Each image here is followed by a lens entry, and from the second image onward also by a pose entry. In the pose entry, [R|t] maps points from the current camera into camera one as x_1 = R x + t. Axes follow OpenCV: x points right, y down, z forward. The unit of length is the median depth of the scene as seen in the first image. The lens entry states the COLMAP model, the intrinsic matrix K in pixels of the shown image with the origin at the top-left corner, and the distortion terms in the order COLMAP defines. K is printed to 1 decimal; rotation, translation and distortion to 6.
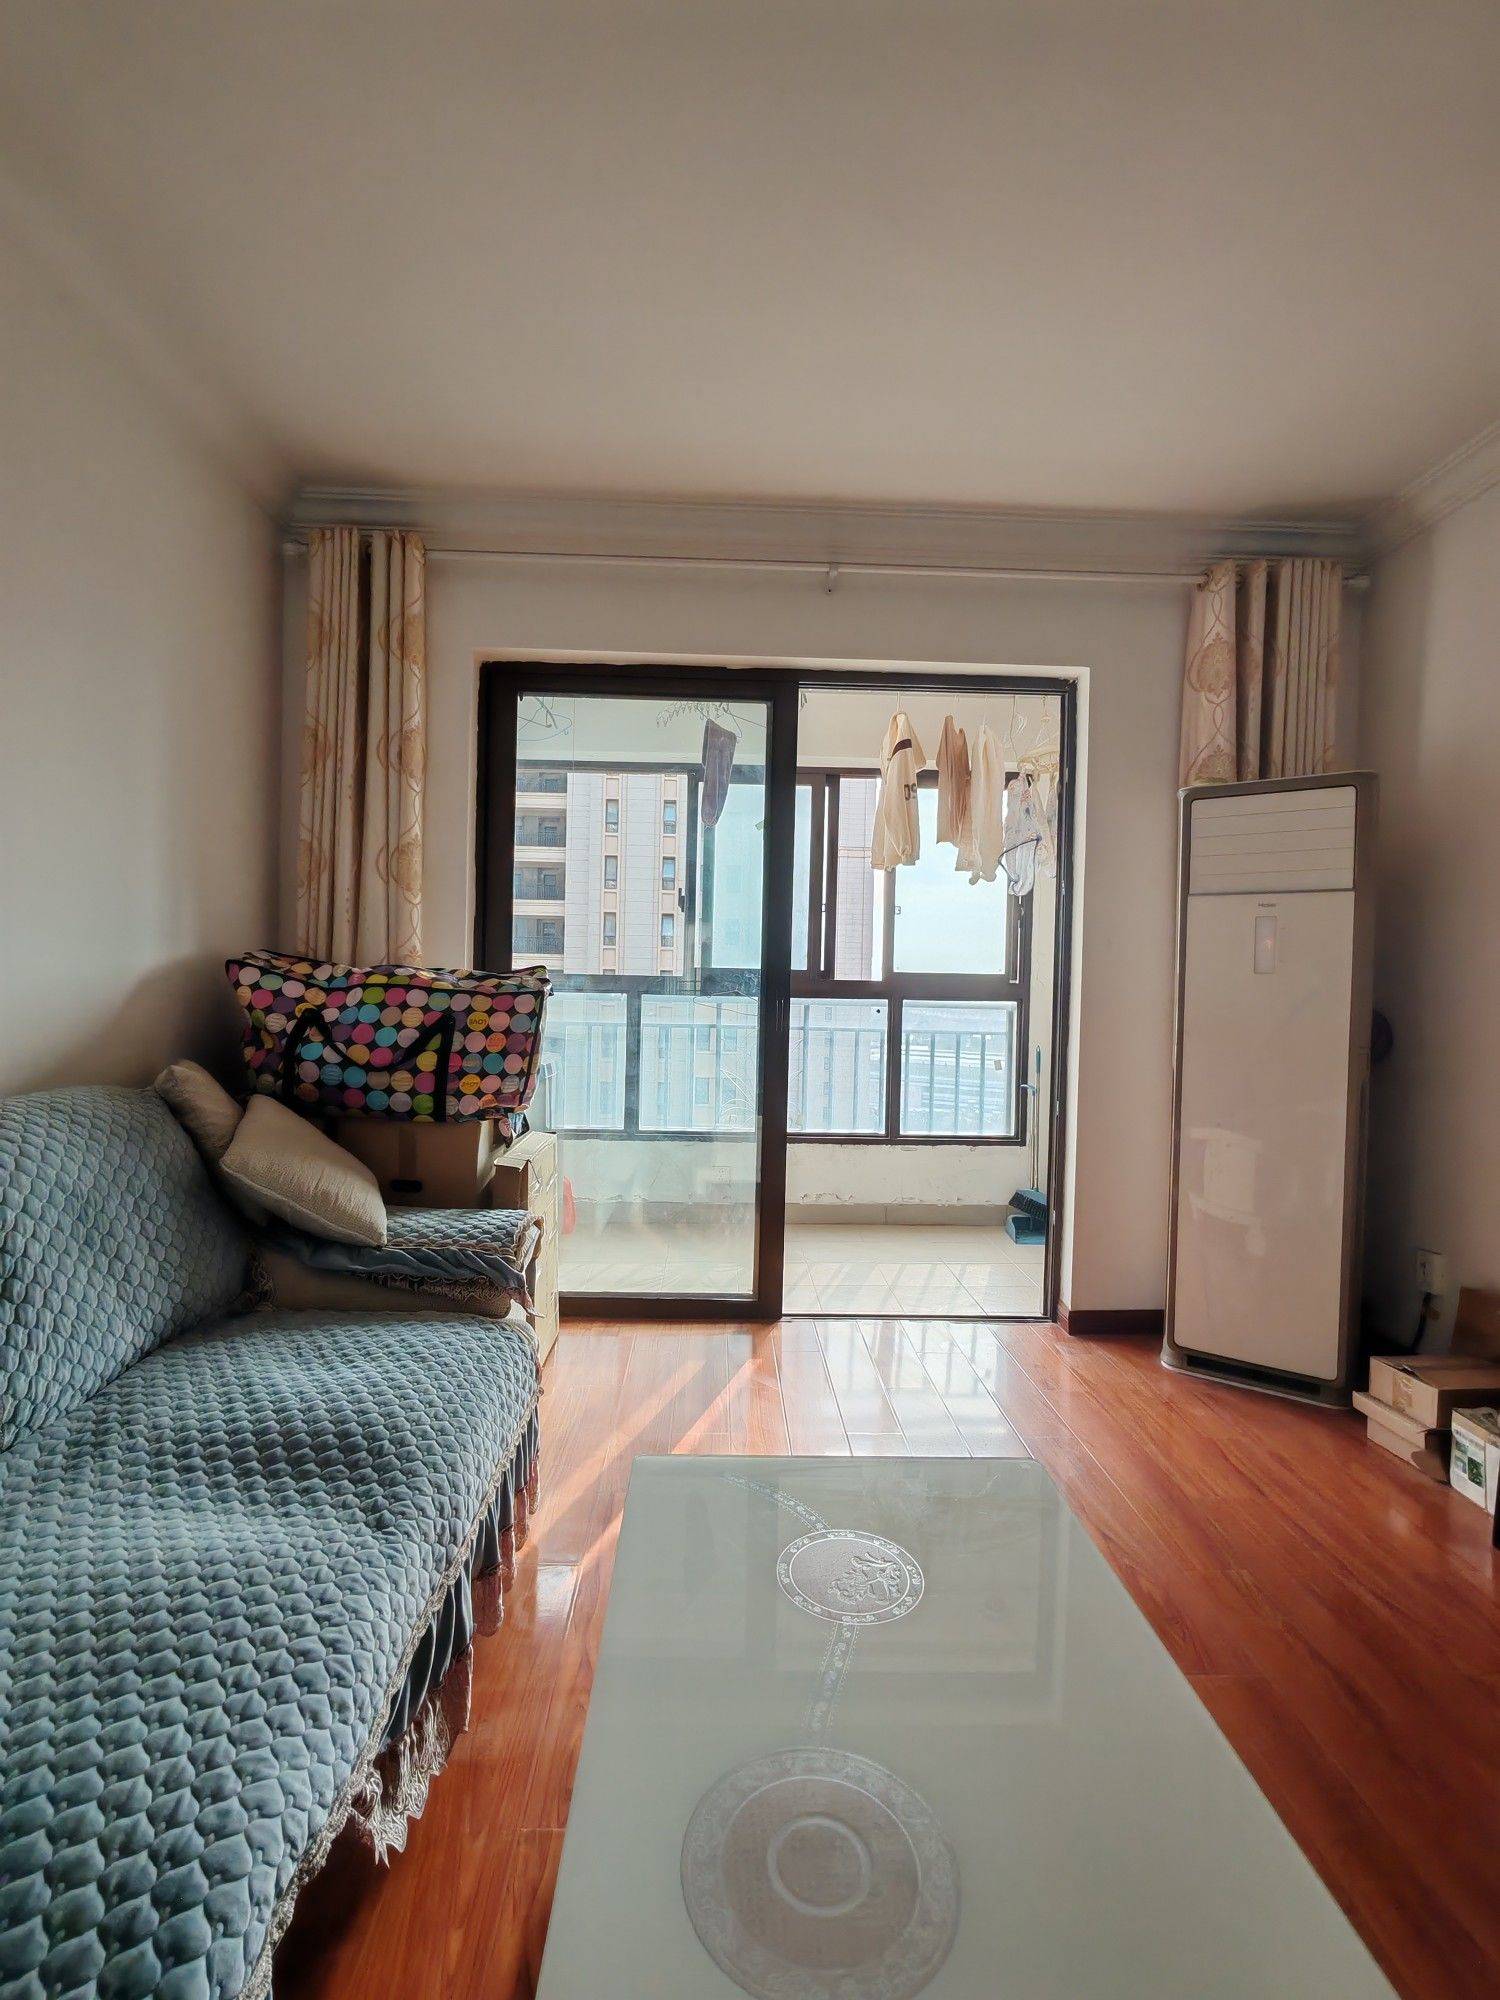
lens RADIAL K [[900.4, 0, 738.0], [0, 900.4, 1009.4], [0, 0, 1]] dist [-0.000668, -0.000321]
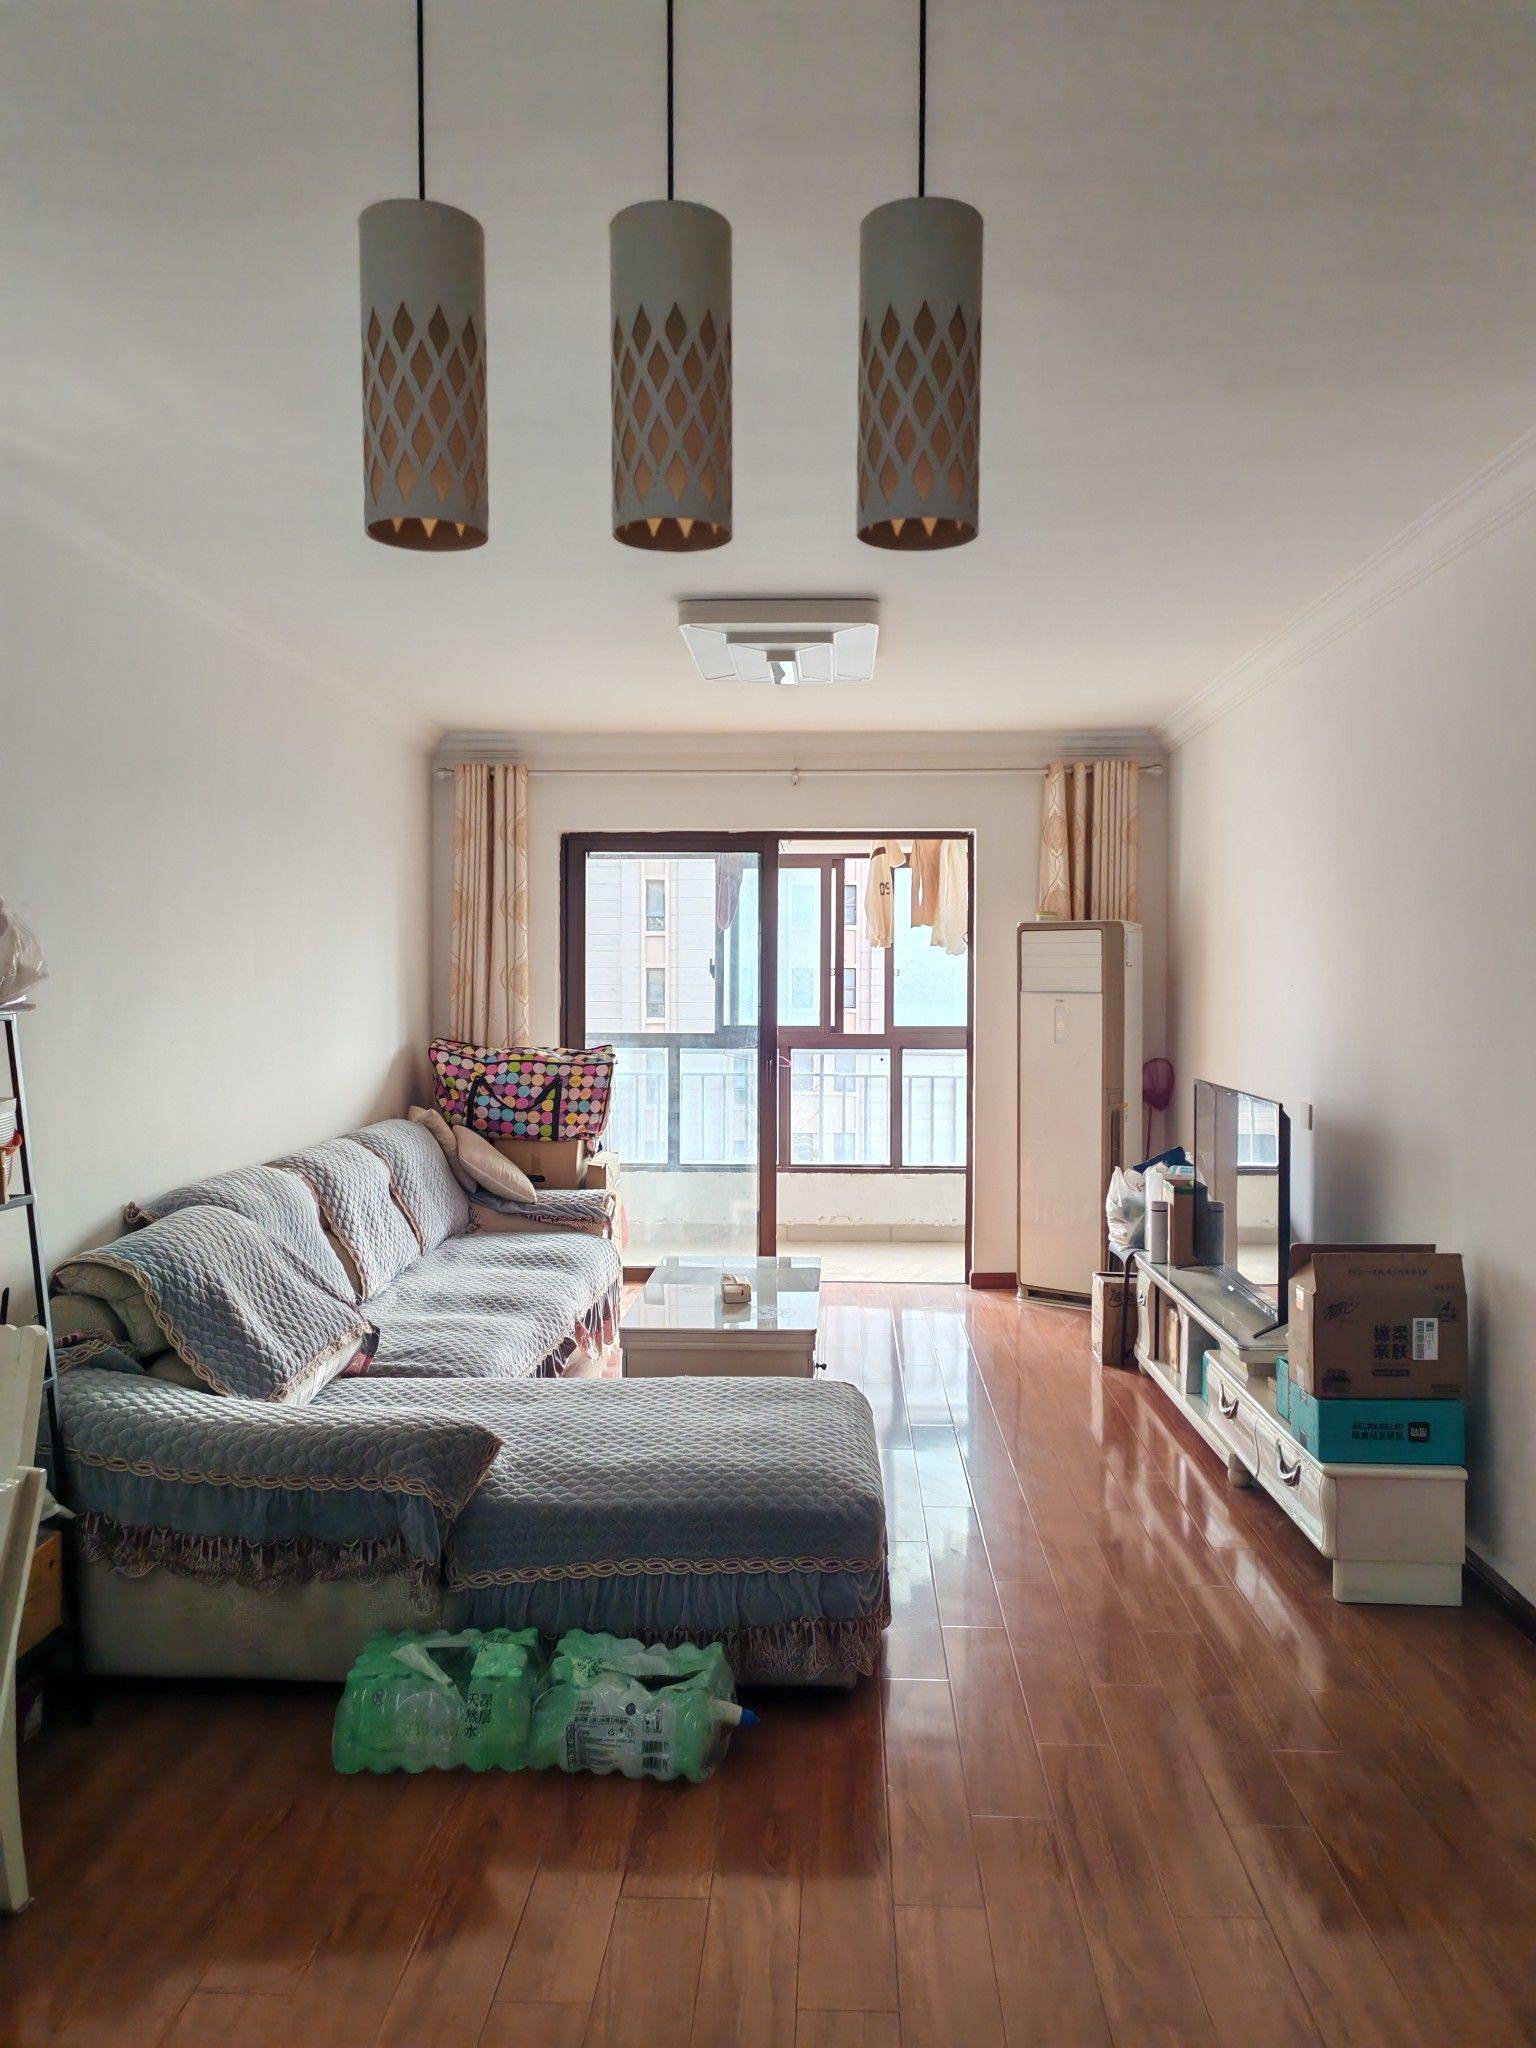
lens RADIAL K [[1516.8, 0, 768.0], [0, 1516.8, 1024.0], [0, 0, 1]] dist [-0.002805, -0.000022]
pose [[0.997454, -0.017378, -0.069165, 0.266986], [0.017539, 0.999845, 0.001723, -0.091641], [0.069124, -0.002932, 0.997604, -1.785088]]
